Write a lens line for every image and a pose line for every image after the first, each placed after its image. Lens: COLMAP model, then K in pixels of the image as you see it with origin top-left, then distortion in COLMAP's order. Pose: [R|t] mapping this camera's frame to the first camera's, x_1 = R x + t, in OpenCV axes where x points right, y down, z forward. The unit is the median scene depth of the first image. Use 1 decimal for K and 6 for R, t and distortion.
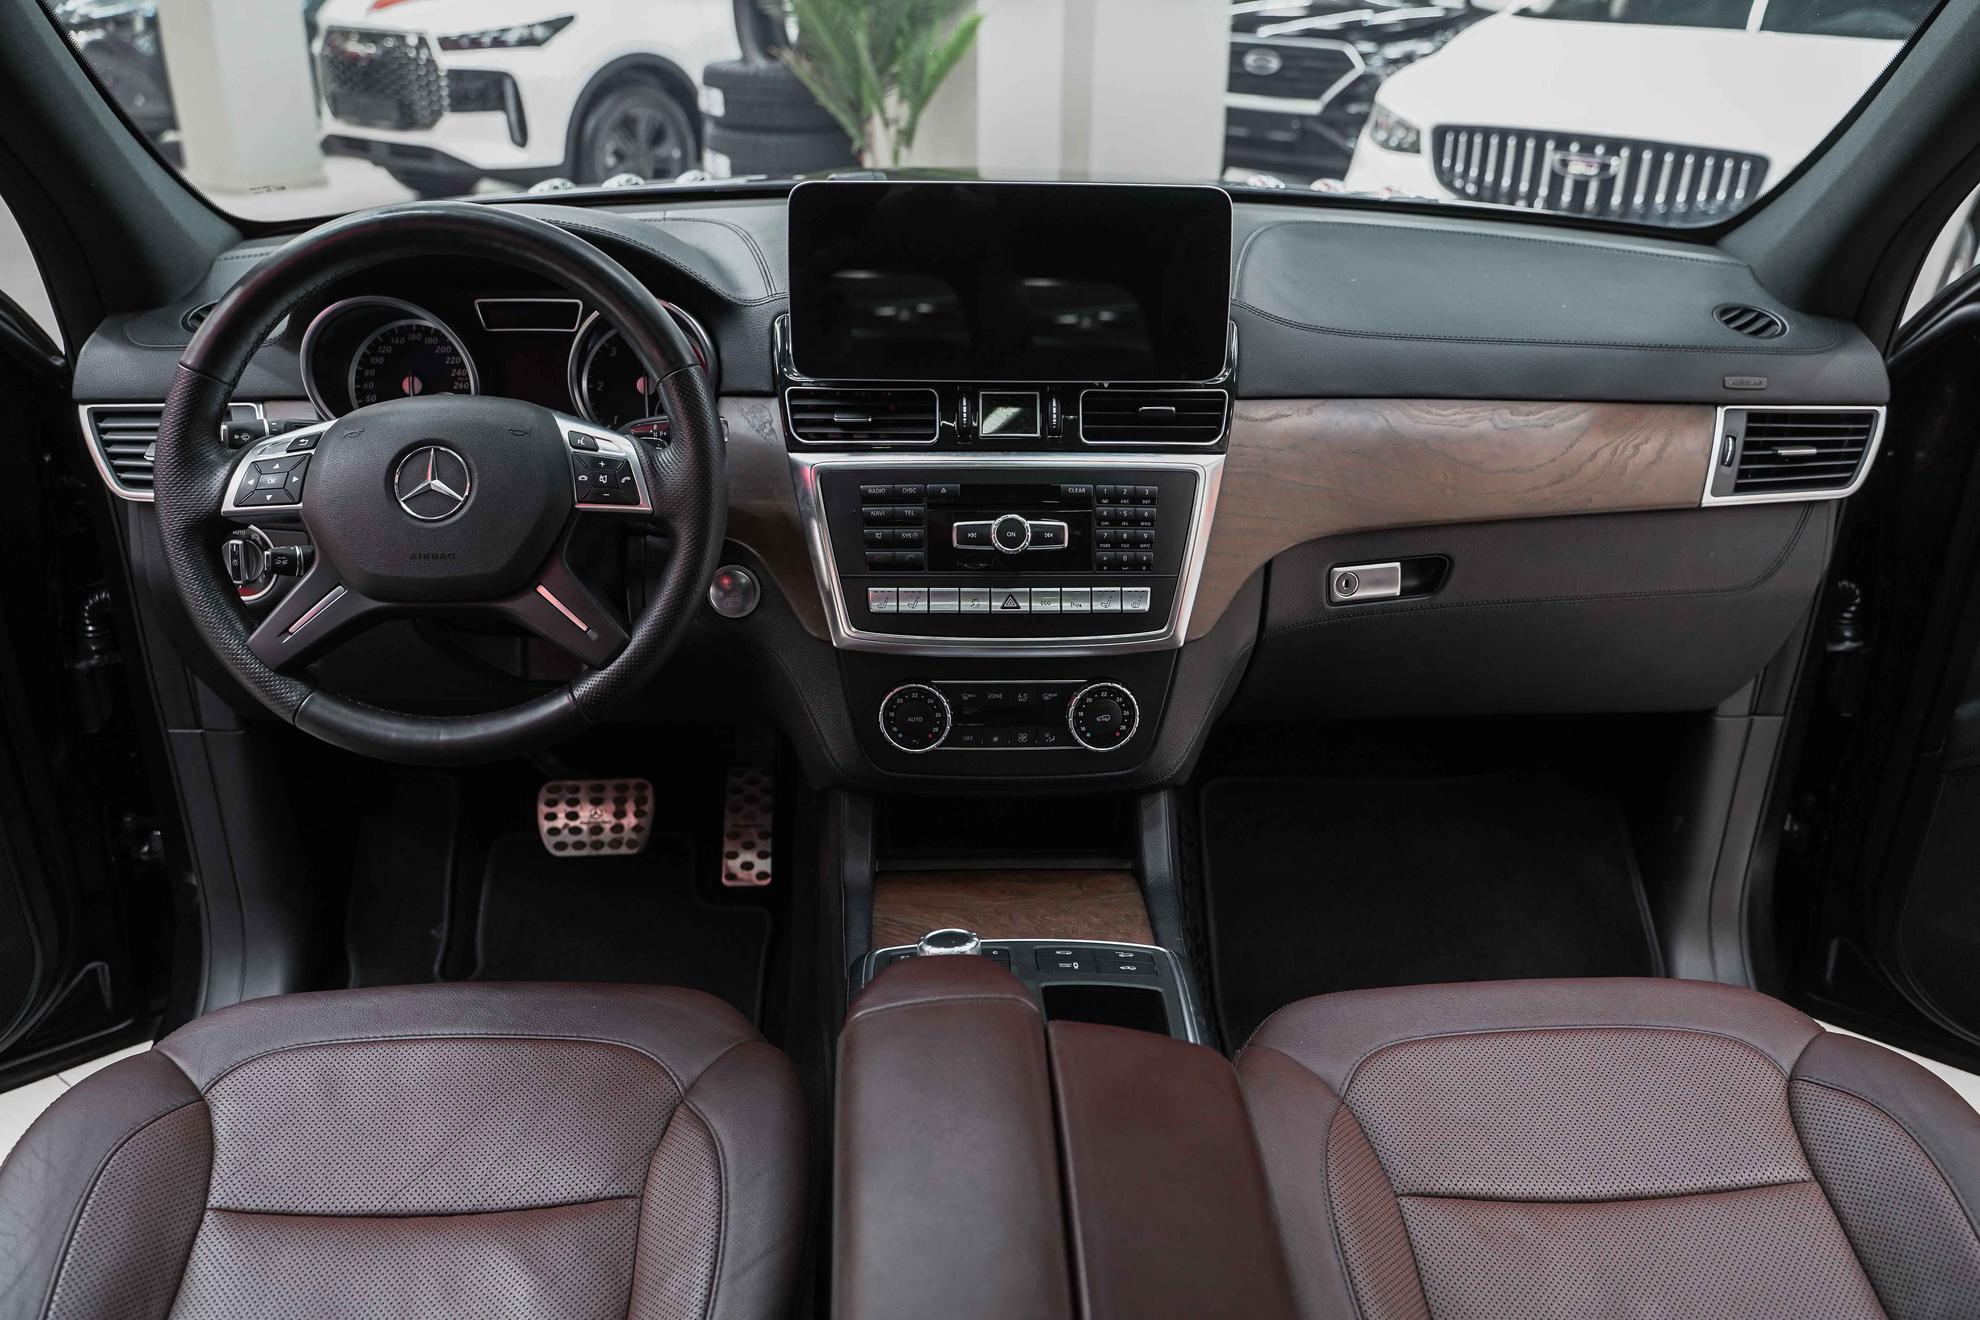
lens RADIAL K [[1596.5, 0, 1019.4], [0, 1596.5, 651.1], [0, 0, 1]] dist [-0.007413, 0.000078]
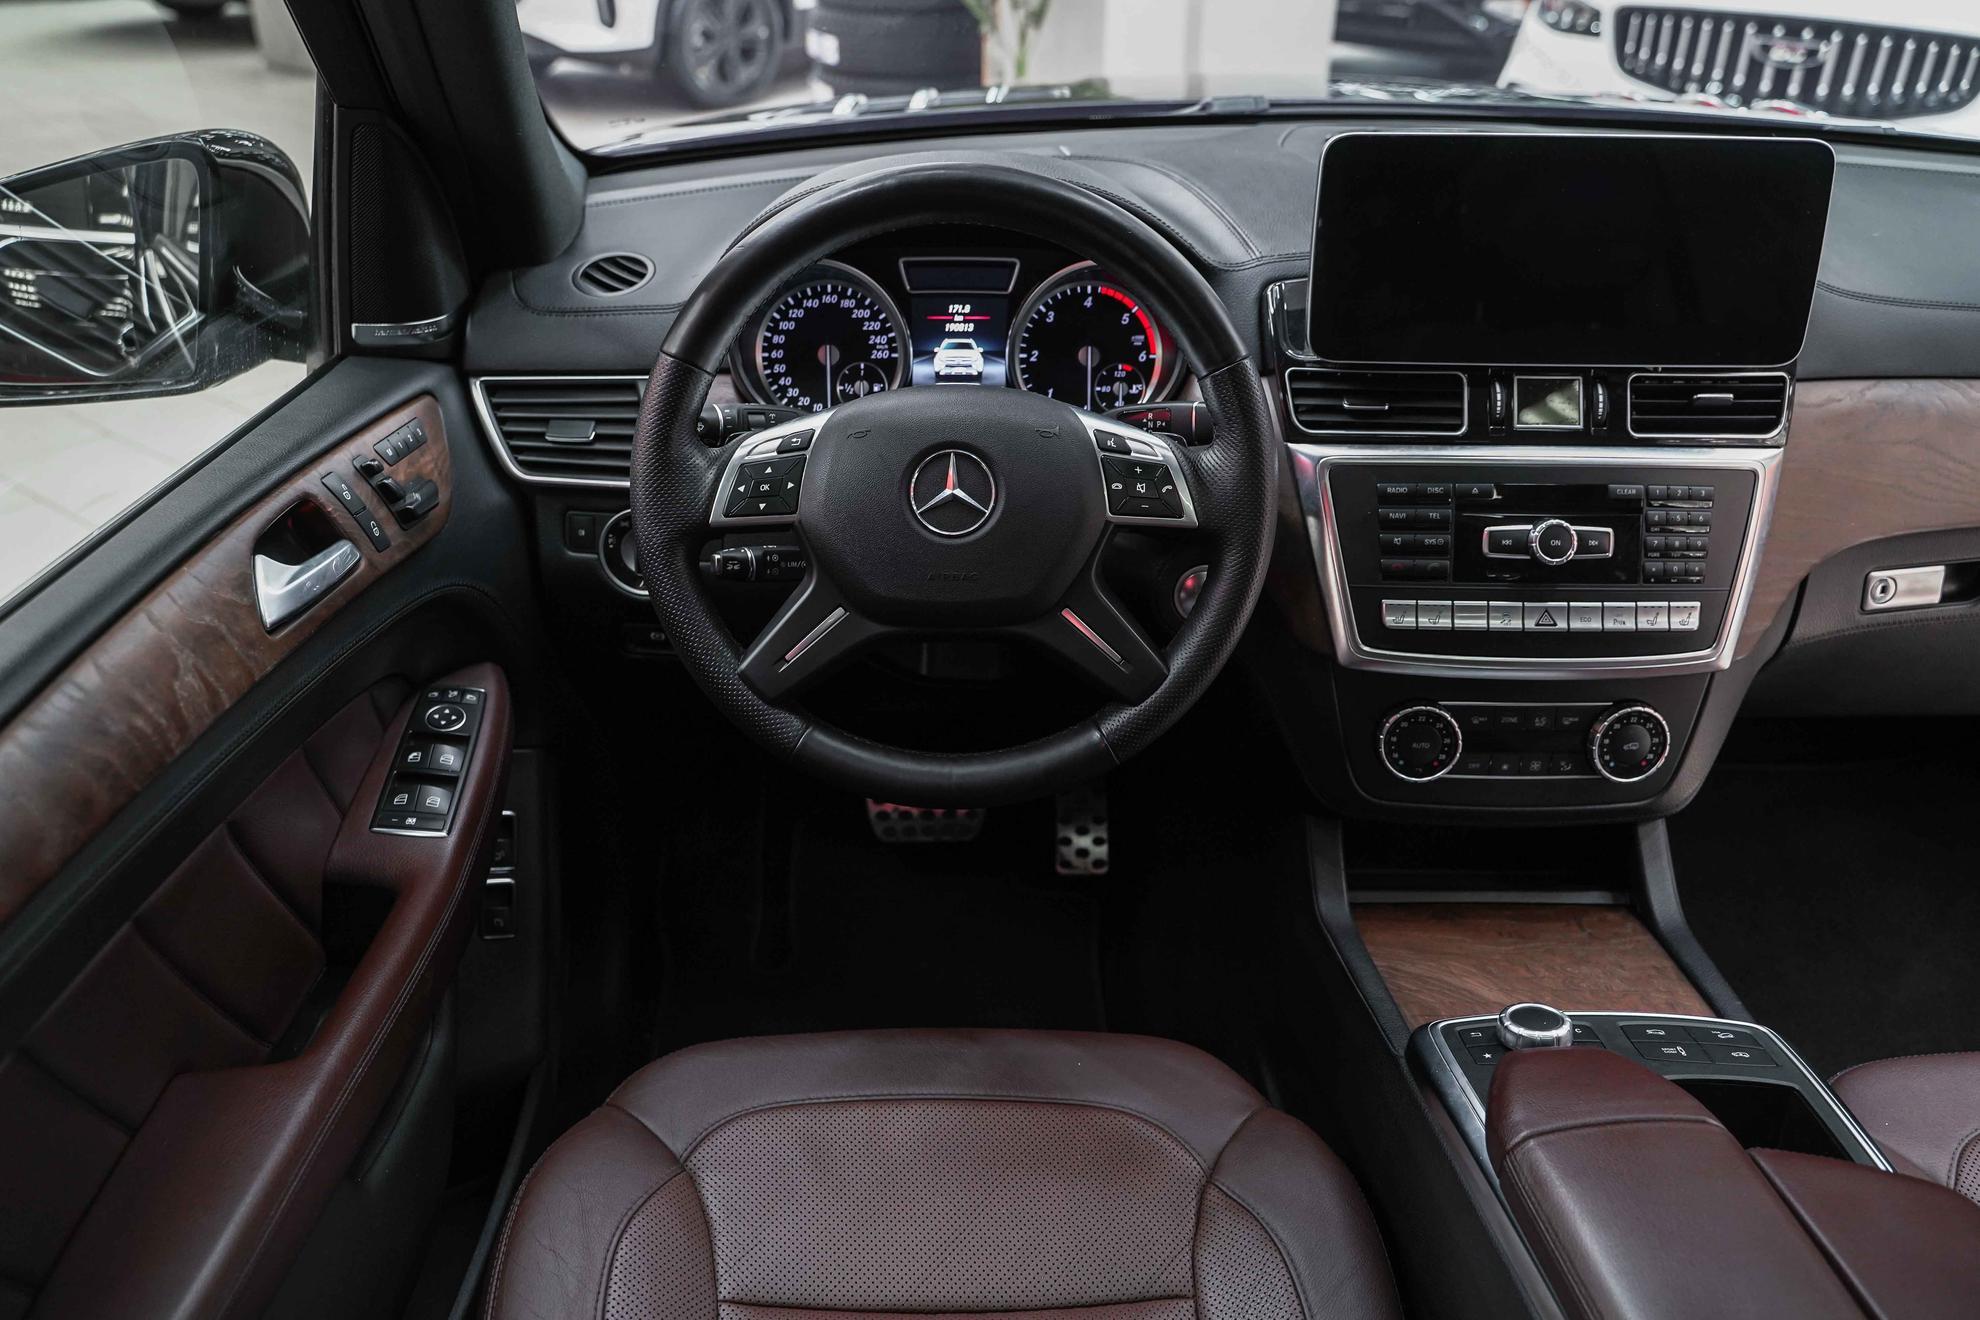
lens RADIAL K [[1600.5, 0, 990.0], [0, 1600.5, 660.0], [0, 0, 1]] dist [-0.001973, -0.000432]
pose [[0.999350, 0.013482, -0.033436, -0.275141], [-0.010823, 0.996860, 0.078442, -0.072011], [0.034388, -0.078029, 0.996358, 0.105004]]
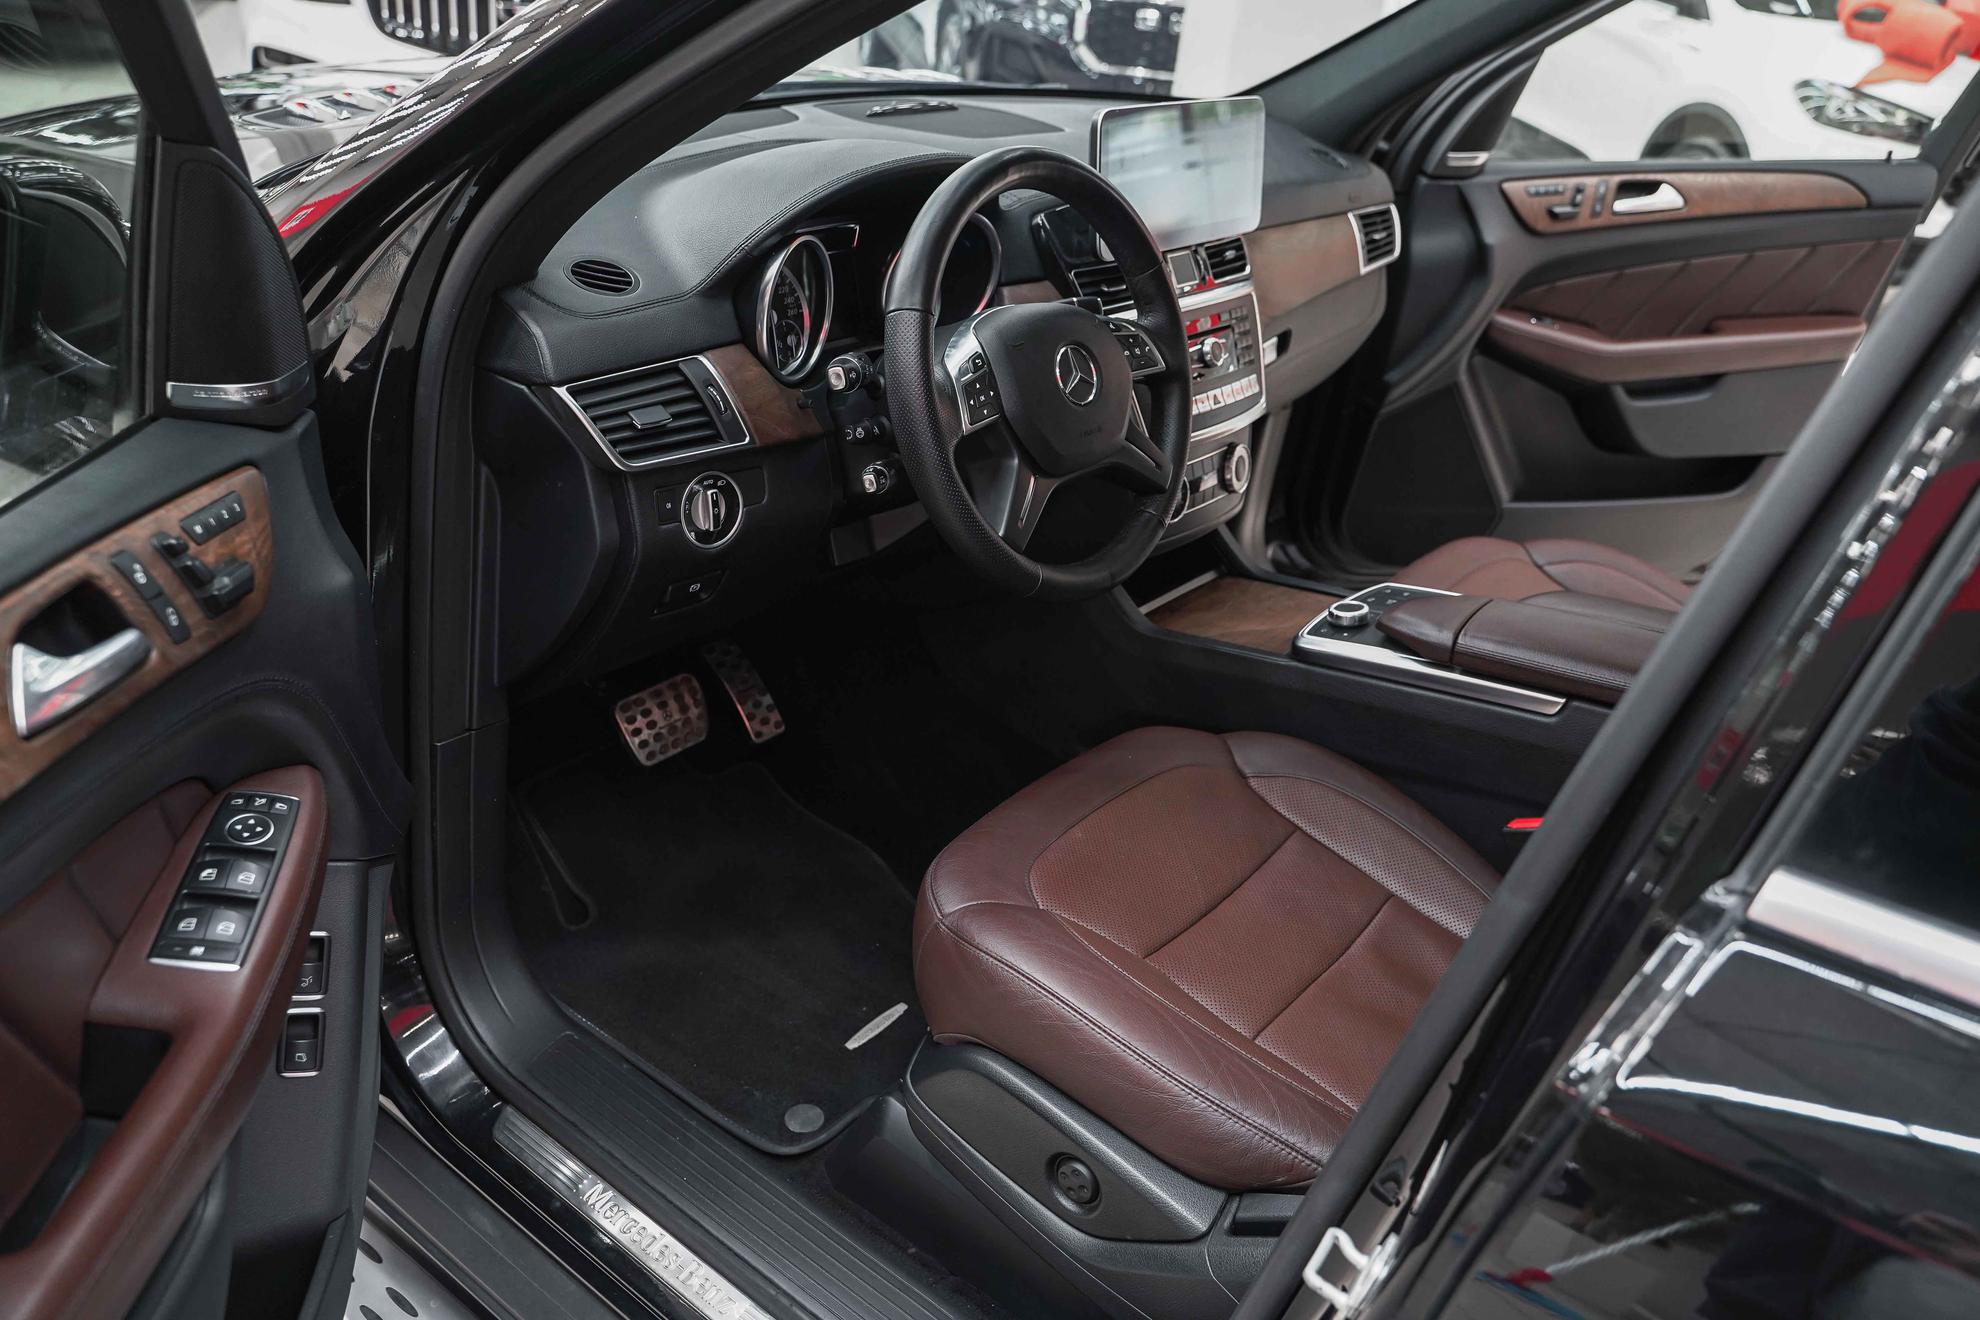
lens RADIAL K [[1600.5, 0, 990.0], [0, 1600.5, 660.0], [0, 0, 1]] dist [-0.001973, -0.000432]
pose [[0.641111, -0.298332, 0.707089, -1.202606], [0.219930, 0.954128, 0.203152, -0.141287], [-0.735260, 0.025267, 0.677314, 0.171752]]
